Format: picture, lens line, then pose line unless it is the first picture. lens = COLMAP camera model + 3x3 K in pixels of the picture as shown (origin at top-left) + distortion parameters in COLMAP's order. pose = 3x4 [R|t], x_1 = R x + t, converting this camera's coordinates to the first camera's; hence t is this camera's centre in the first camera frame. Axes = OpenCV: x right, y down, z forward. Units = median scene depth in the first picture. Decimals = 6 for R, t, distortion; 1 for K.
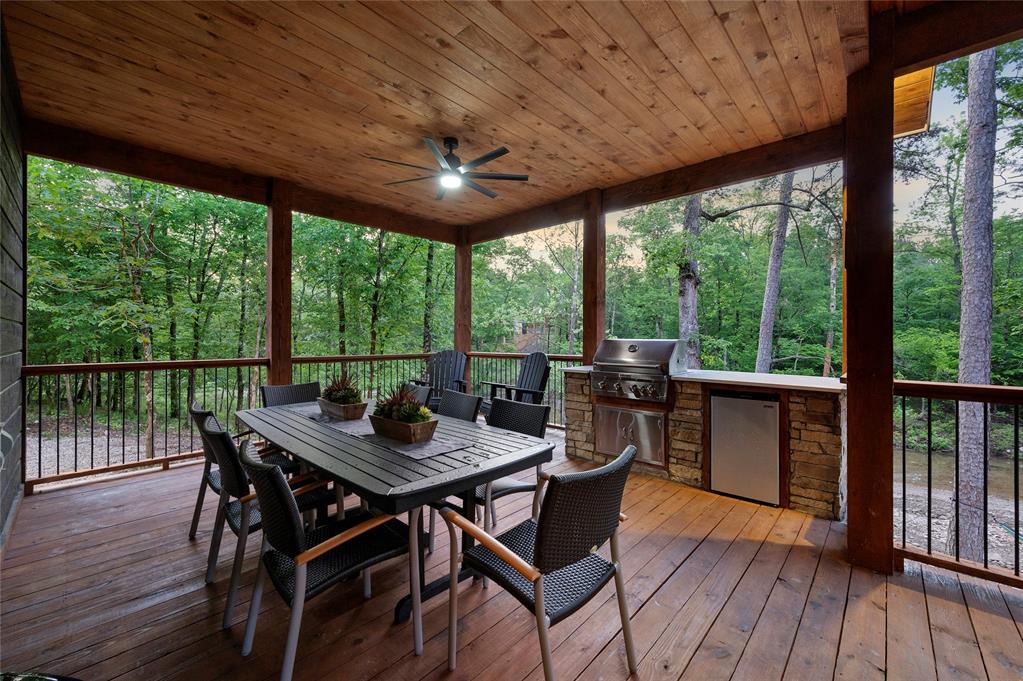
lens RADIAL K [[401.9, 0, 511.0], [0, 401.9, 337.5], [0, 0, 1]] dist [-0.003060, 0.000368]
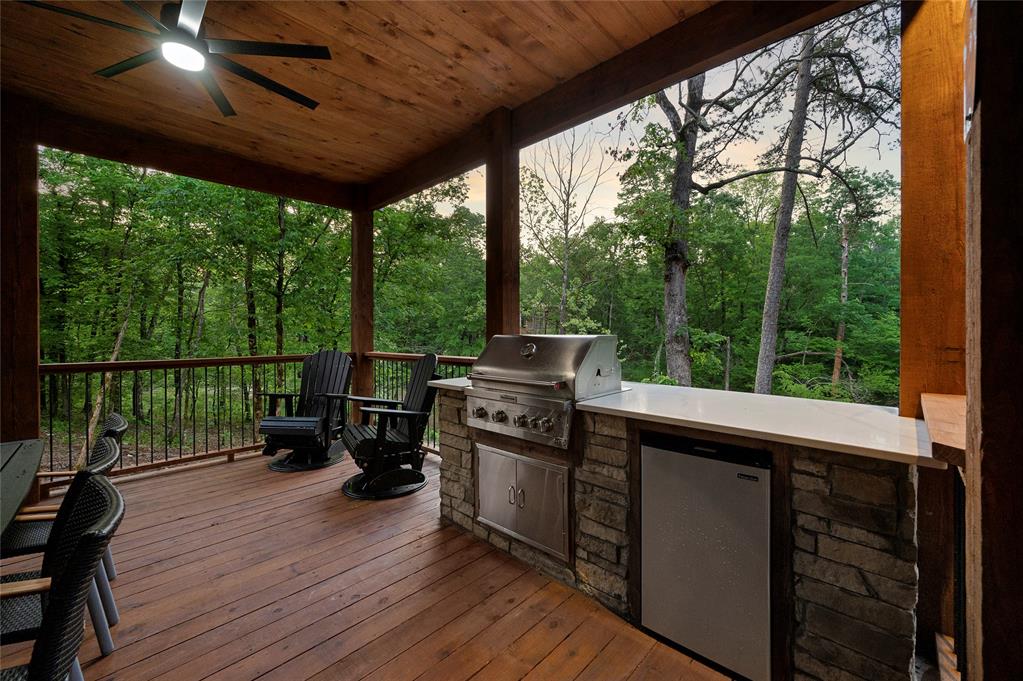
lens RADIAL K [[401.9, 0, 512.2], [0, 401.9, 335.7], [0, 0, 1]] dist [-0.003060, 0.000368]
pose [[0.999906, -0.007361, -0.011562, 0.173146], [0.007461, 0.999935, 0.008645, -0.000045], [0.011498, -0.008731, 0.999896, 0.245720]]
